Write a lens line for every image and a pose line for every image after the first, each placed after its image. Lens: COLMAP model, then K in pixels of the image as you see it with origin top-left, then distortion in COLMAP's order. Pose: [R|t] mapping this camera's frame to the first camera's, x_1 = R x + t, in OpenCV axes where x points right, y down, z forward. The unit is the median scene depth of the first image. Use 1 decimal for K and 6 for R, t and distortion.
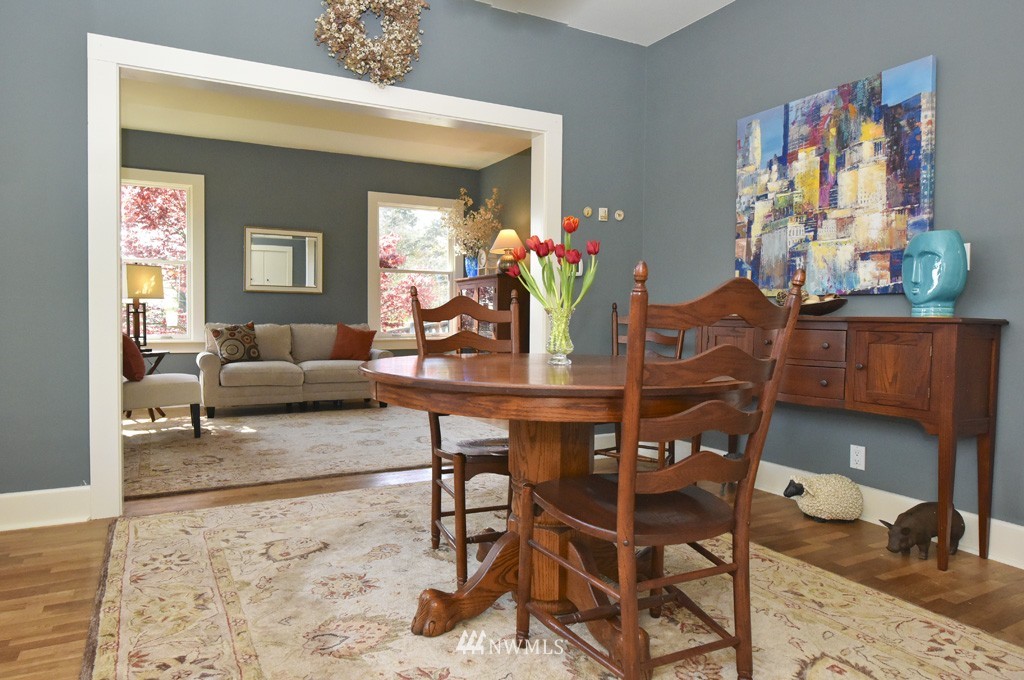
lens RADIAL K [[625.8, 0, 463.4], [0, 625.8, 339.8], [0, 0, 1]] dist [-0.004295, 0.000822]
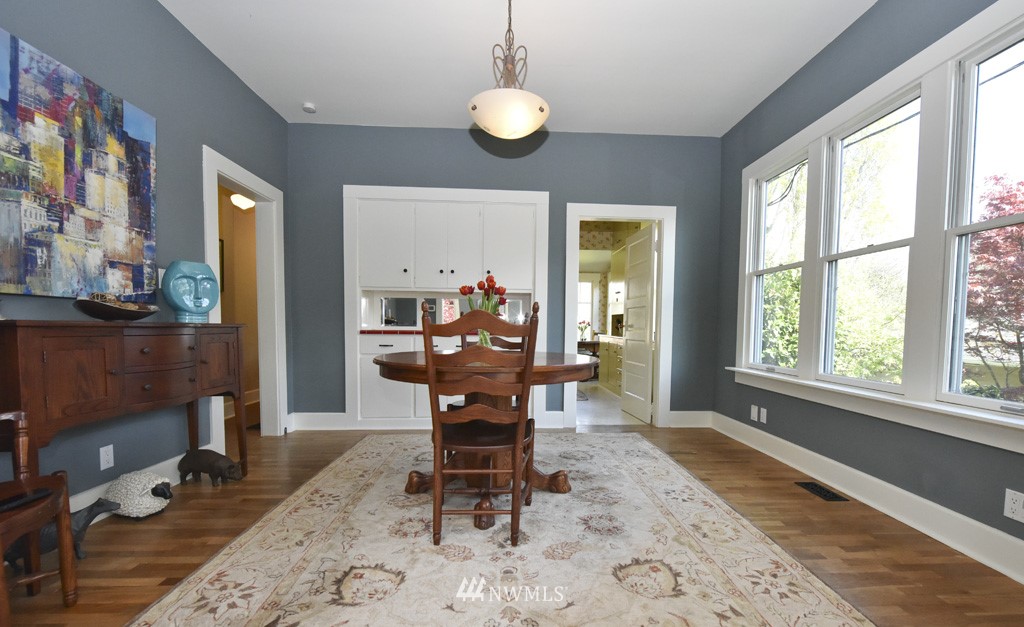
lens RADIAL K [[432.6, 0, 531.2], [0, 432.6, 351.7], [0, 0, 1]] dist [-0.007477, 0.000172]
pose [[-0.920111, -0.044159, 0.389160, -0.264797], [-0.006367, 0.995179, 0.097872, -0.055912], [-0.391606, 0.087575, -0.915956, 1.251526]]
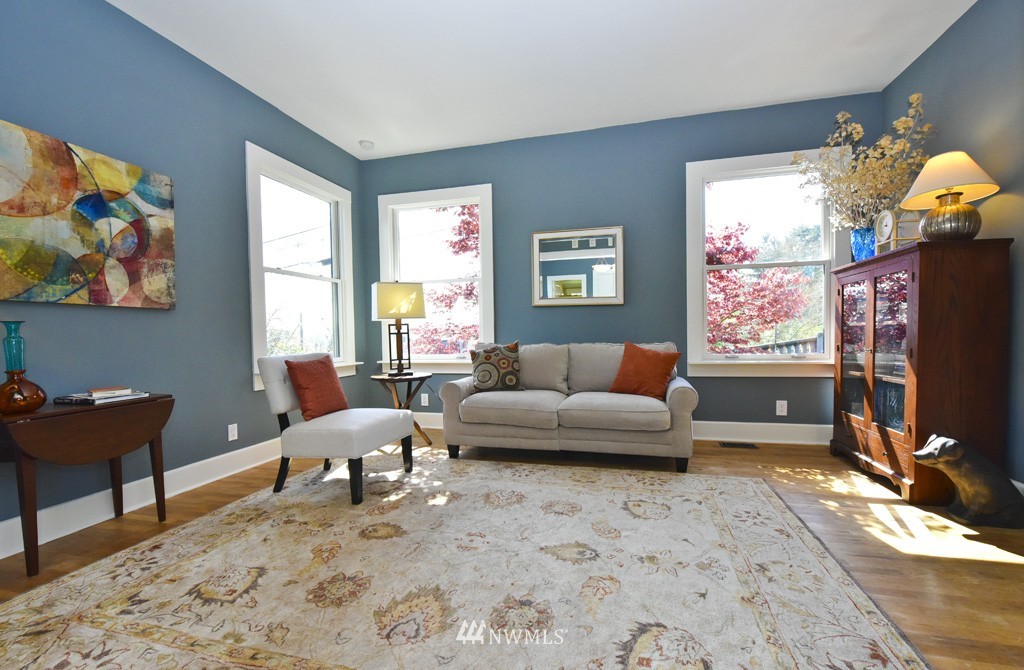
lens RADIAL K [[436.8, 0, 518.2], [0, 436.8, 347.4], [0, 0, 1]] dist [-0.011520, -0.000514]
pose [[0.755385, 0.004900, -0.655263, 0.079077], [-0.002742, 0.999987, 0.004317, -0.044598], [0.655276, -0.001464, 0.755388, 1.058482]]
